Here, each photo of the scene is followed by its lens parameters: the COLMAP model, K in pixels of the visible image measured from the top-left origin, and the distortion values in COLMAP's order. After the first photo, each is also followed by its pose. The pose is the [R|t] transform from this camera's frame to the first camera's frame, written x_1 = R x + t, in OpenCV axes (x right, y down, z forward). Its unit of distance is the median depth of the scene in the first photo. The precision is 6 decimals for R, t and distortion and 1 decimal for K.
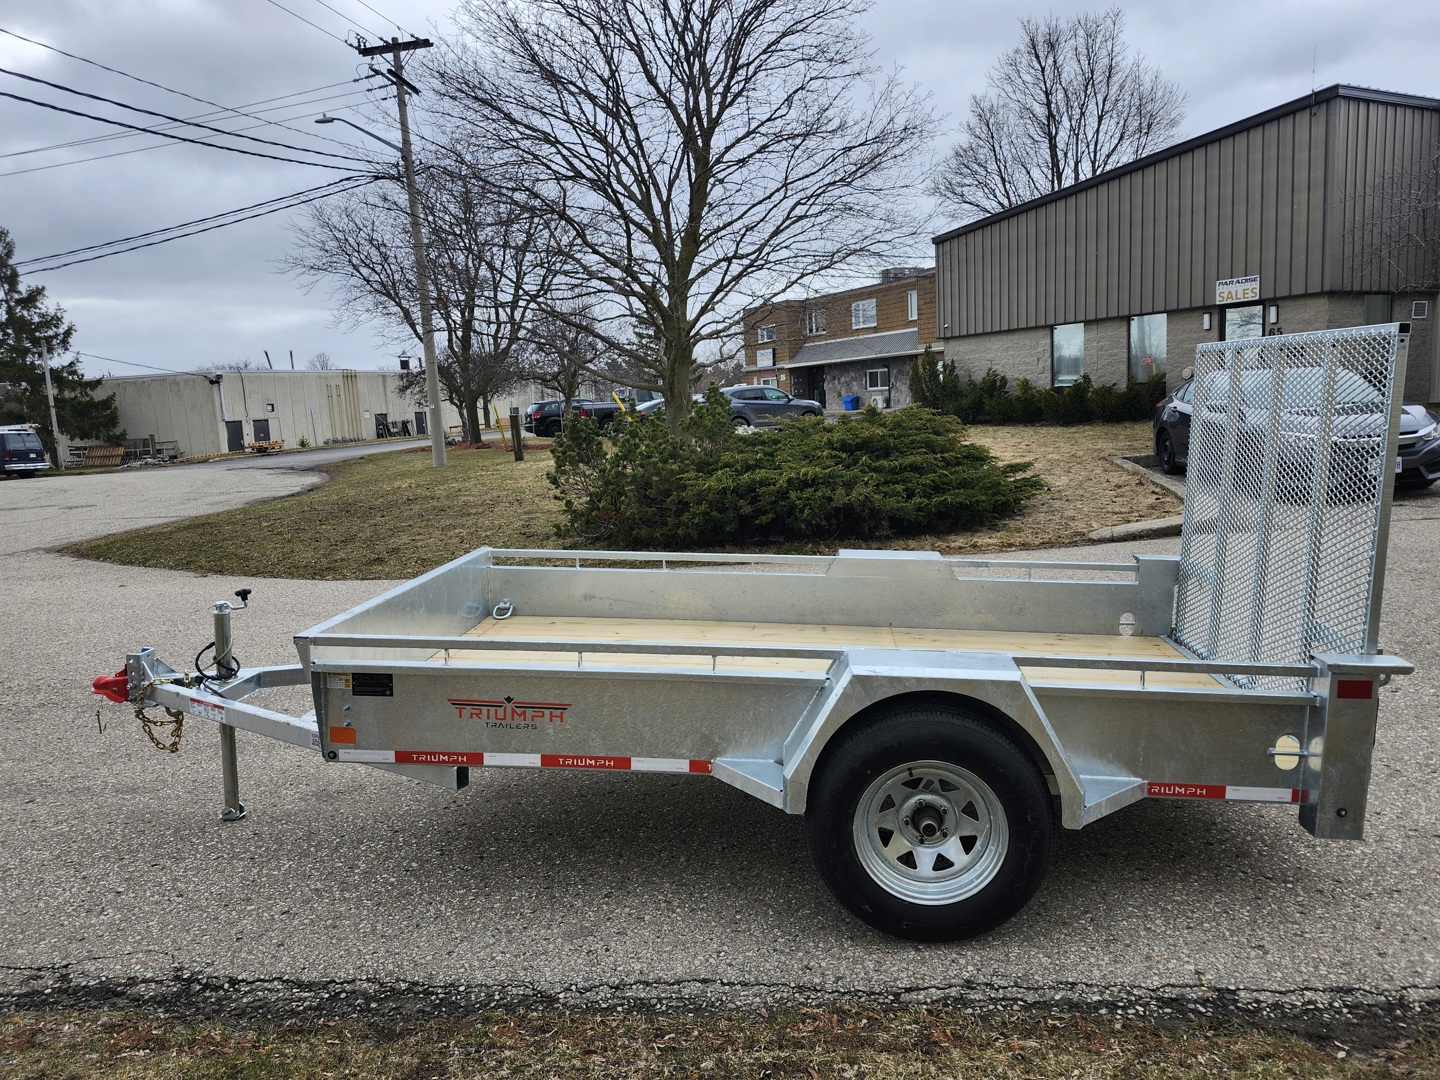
lens RADIAL K [[992.2, 0, 713.2], [0, 992.2, 538.4], [0, 0, 1]] dist [0.106920, -0.132240]
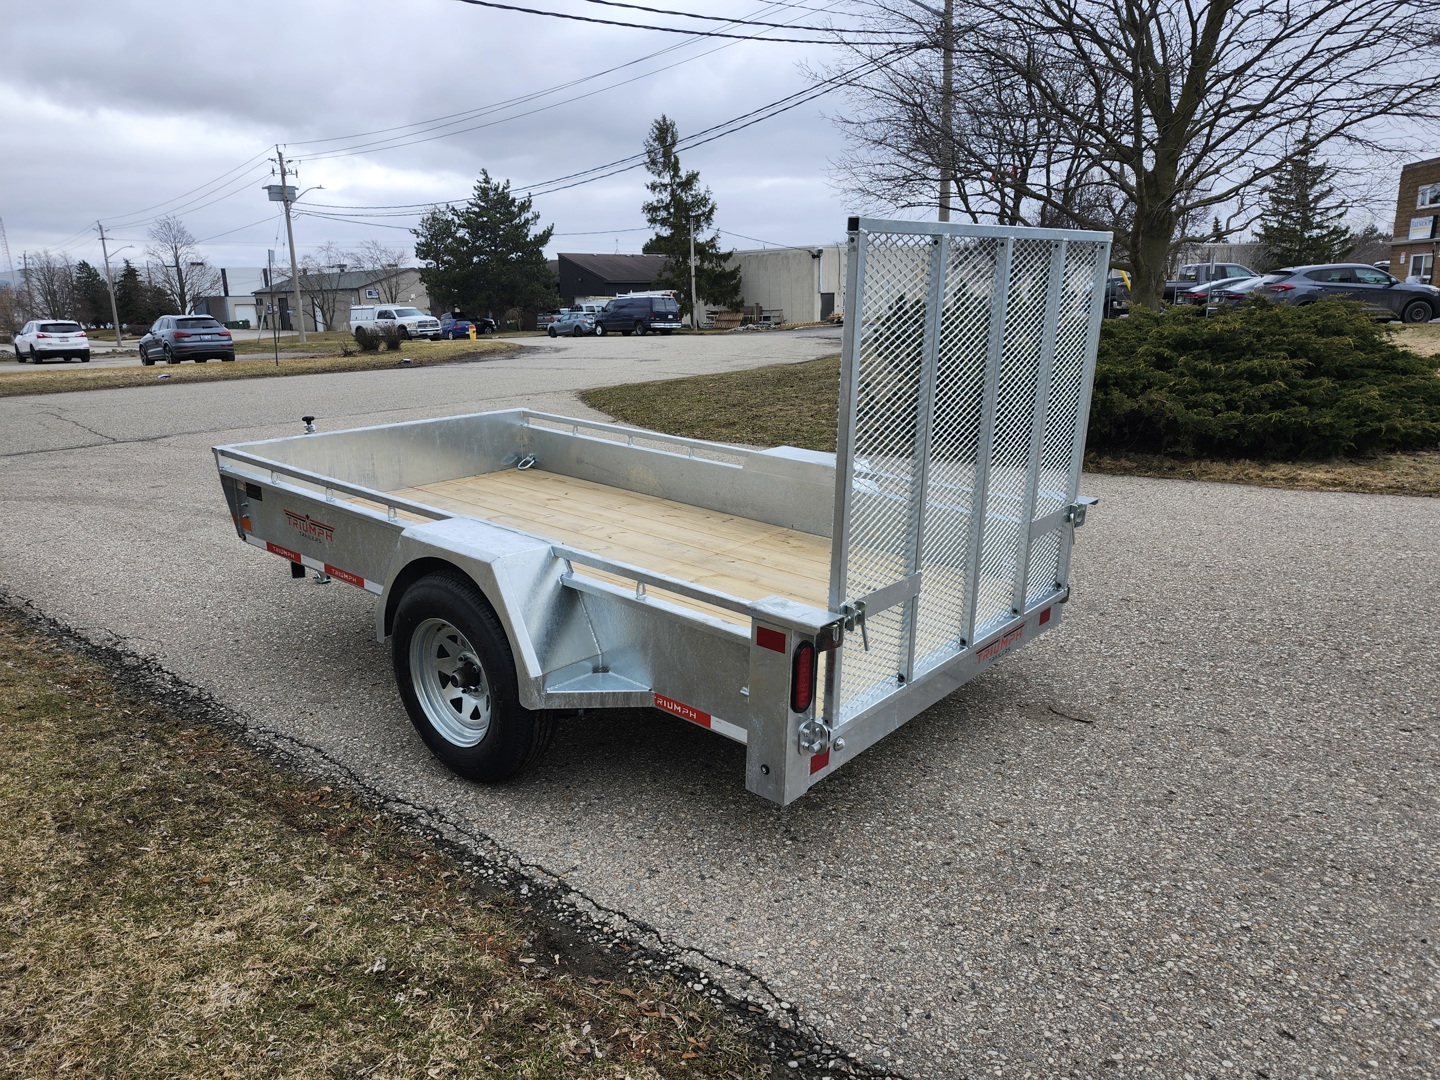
lens RADIAL K [[988.3, 0, 709.2], [0, 988.3, 538.9], [0, 0, 1]] dist [0.067110, -0.068630]
pose [[0.825043, 0.167446, -0.539691, 0.134454], [-0.100571, 0.983351, 0.151350, -0.008353], [0.556048, -0.070593, 0.828147, 0.032450]]
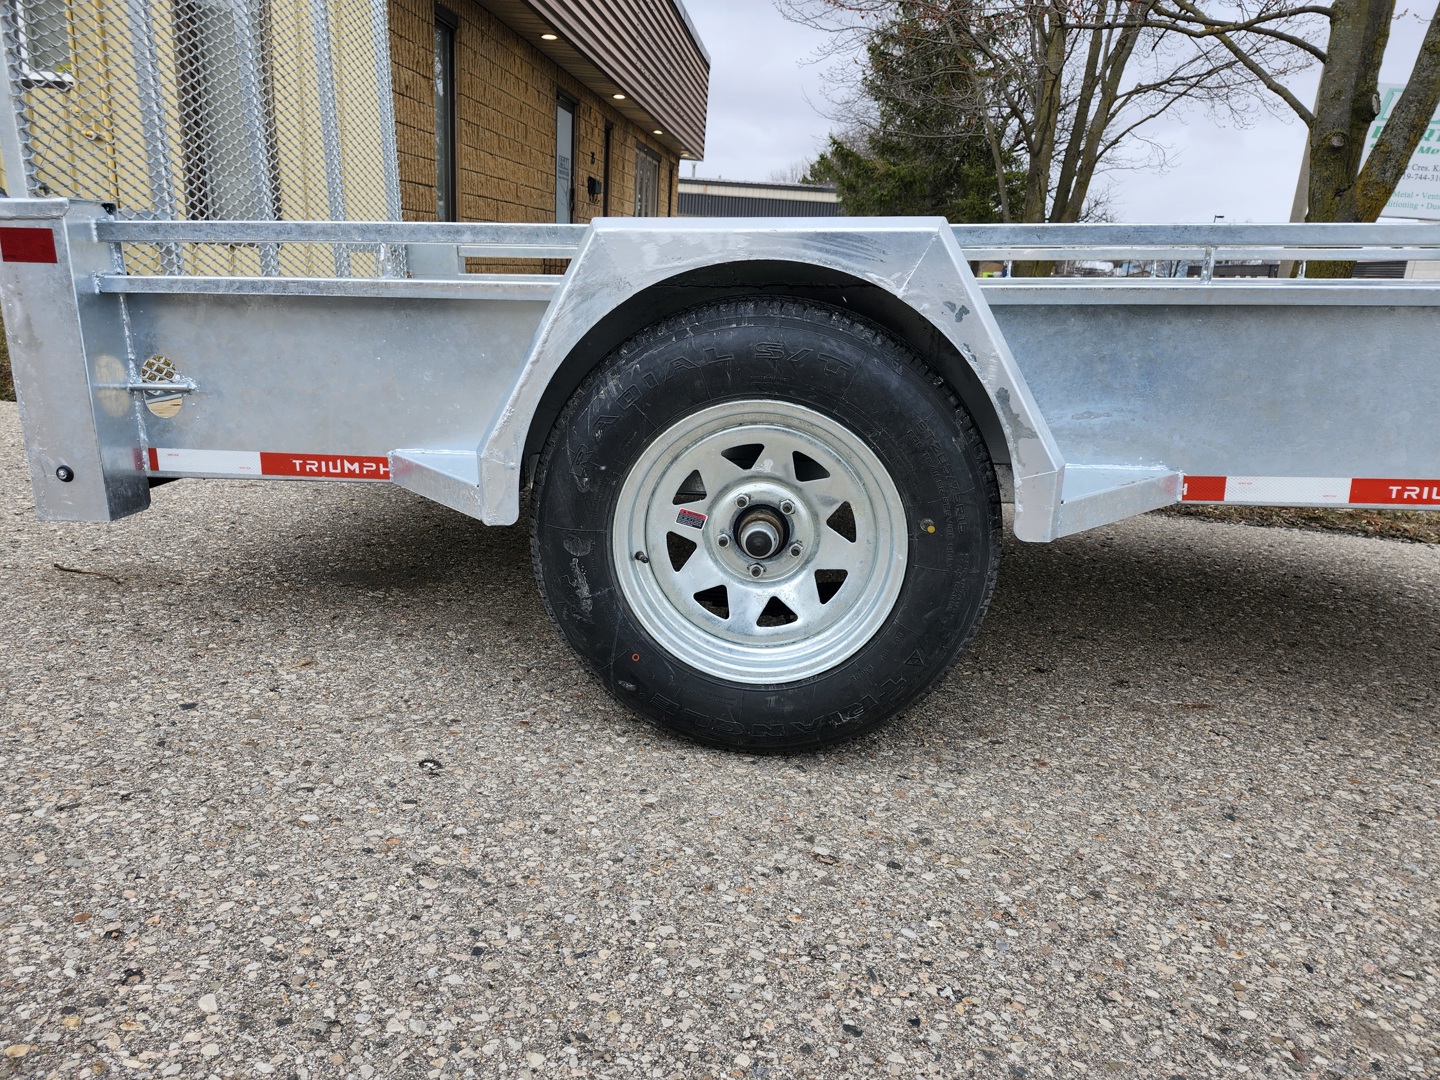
lens RADIAL K [[992.2, 0, 713.2], [0, 992.2, 538.4], [0, 0, 1]] dist [0.106920, -0.132240]
pose [[-0.999964, -0.008103, -0.002521, 0.040802], [-0.008434, 0.916009, 0.401069, -0.003698], [-0.000940, 0.401075, -0.916045, 0.285284]]
